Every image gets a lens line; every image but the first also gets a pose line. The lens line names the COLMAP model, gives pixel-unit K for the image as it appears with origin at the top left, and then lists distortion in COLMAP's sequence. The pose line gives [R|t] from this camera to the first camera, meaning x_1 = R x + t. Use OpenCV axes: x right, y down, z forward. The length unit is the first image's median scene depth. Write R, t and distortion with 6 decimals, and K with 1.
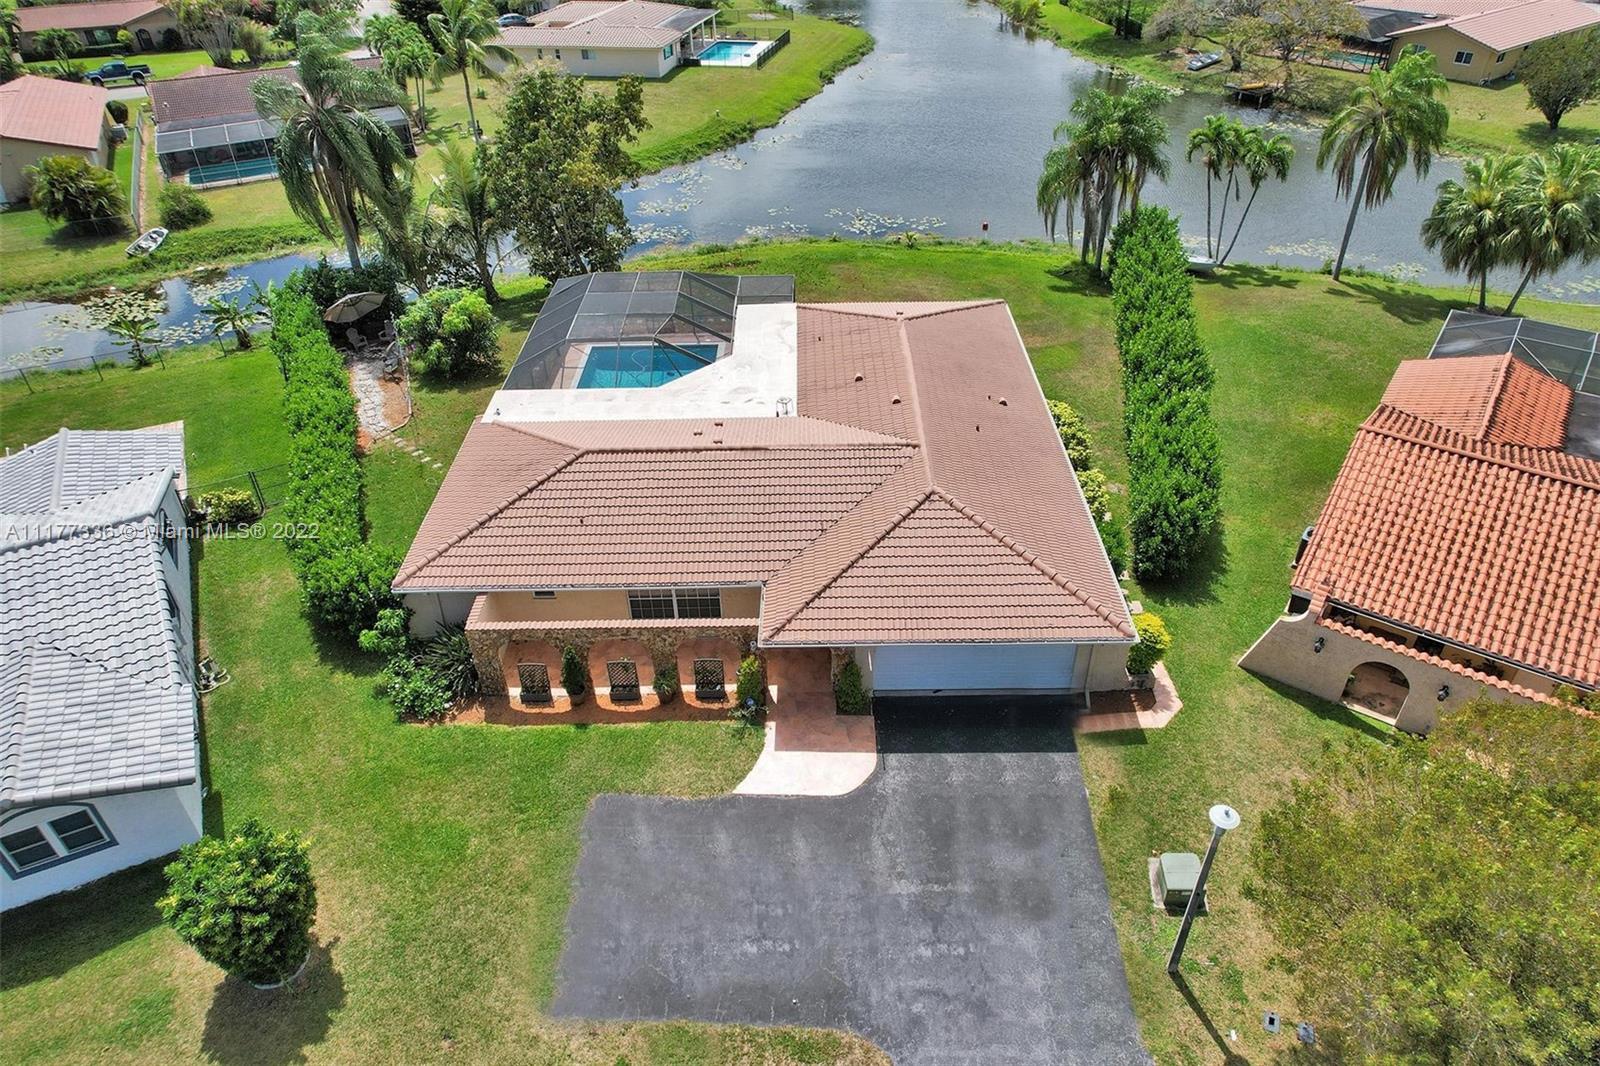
lens RADIAL K [[1024.1, 0, 798.1], [0, 1024.1, 535.9], [0, 0, 1]] dist [-0.079770, 0.079956]
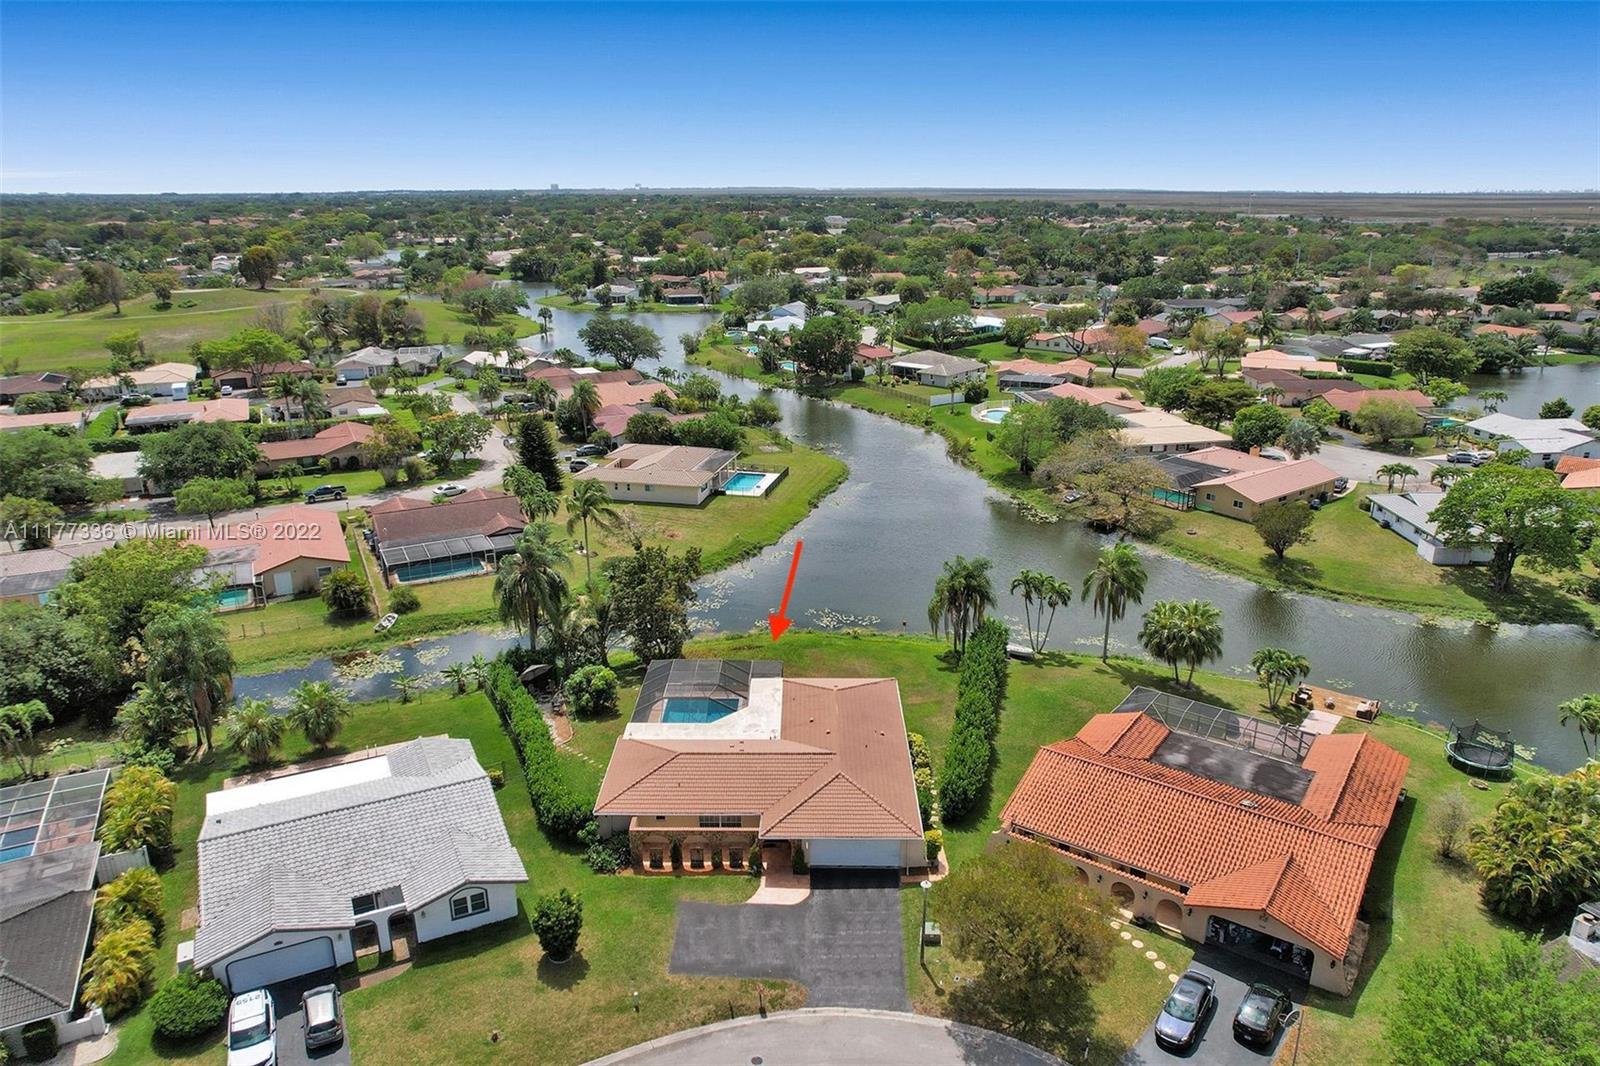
lens RADIAL K [[1024.1, 0, 798.1], [0, 1024.1, 535.9], [0, 0, 1]] dist [-0.079770, 0.079956]
pose [[0.999855, 0.016799, -0.002930, 0.037943], [-0.016868, 0.949092, -0.314547, 0.152216], [-0.002503, 0.314550, 0.949237, -1.173689]]
